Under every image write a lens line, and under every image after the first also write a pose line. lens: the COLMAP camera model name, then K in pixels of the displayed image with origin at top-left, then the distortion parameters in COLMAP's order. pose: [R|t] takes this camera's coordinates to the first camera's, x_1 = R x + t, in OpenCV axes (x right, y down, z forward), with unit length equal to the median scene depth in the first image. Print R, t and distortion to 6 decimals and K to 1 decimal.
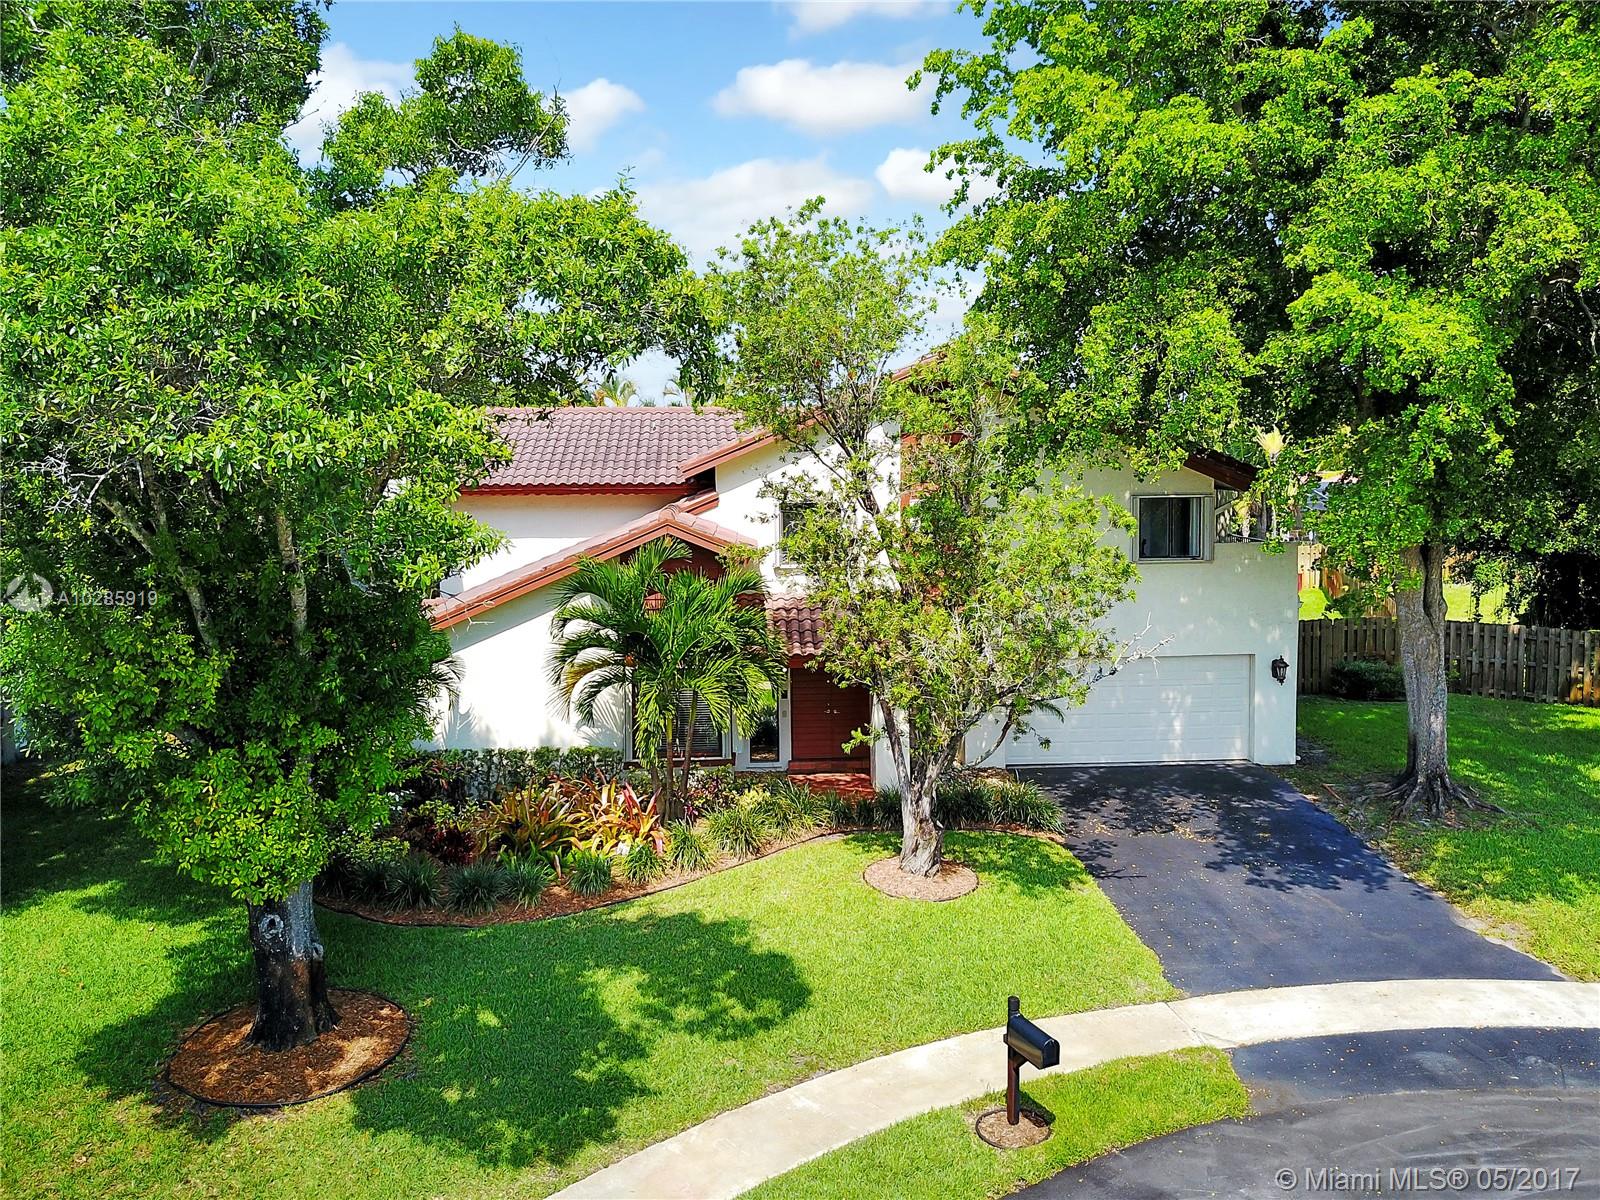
lens RADIAL K [[1238.5, 0, 792.1], [0, 1238.5, 595.7], [0, 0, 1]] dist [0.000053, -0.002316]
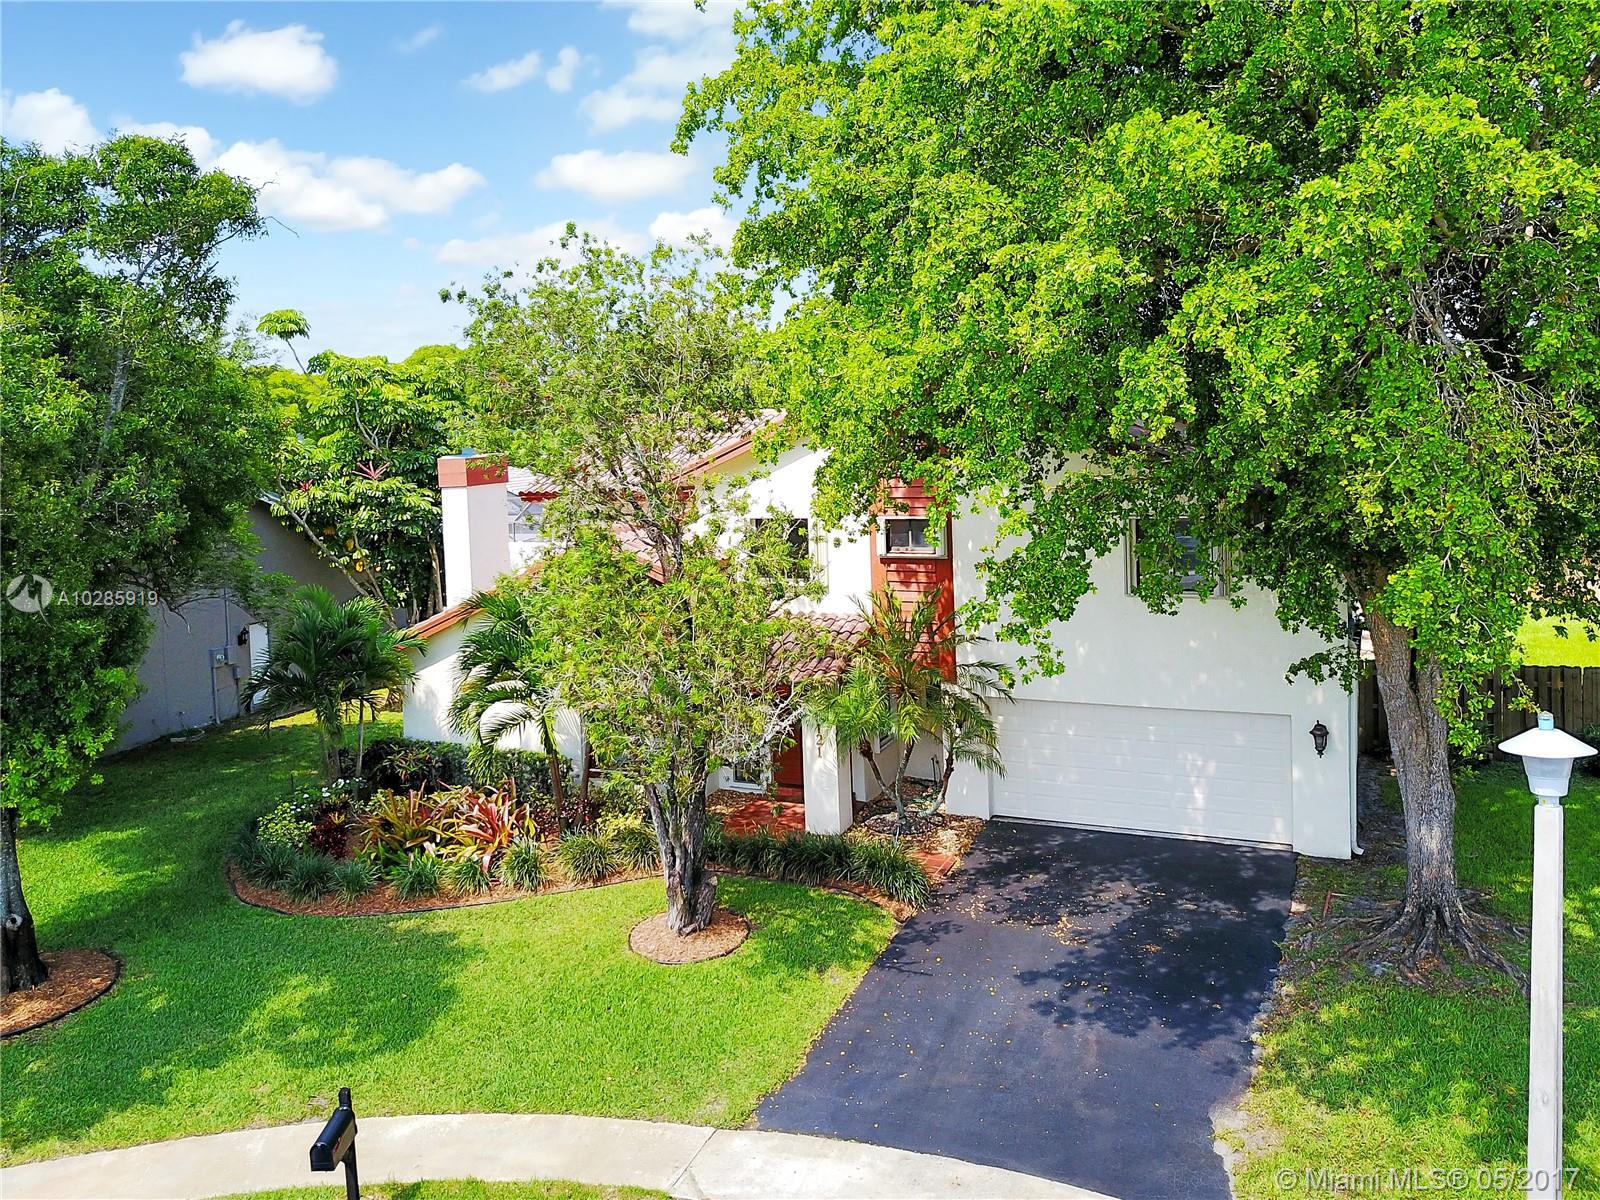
lens RADIAL K [[1238.5, 0, 797.4], [0, 1238.5, 604.7], [0, 0, 1]] dist [0.000053, -0.002316]
pose [[0.898507, 0.046154, -0.436527, 0.609827], [-0.031899, 0.998693, 0.039934, -0.063694], [0.437799, -0.021957, 0.898804, 0.216820]]
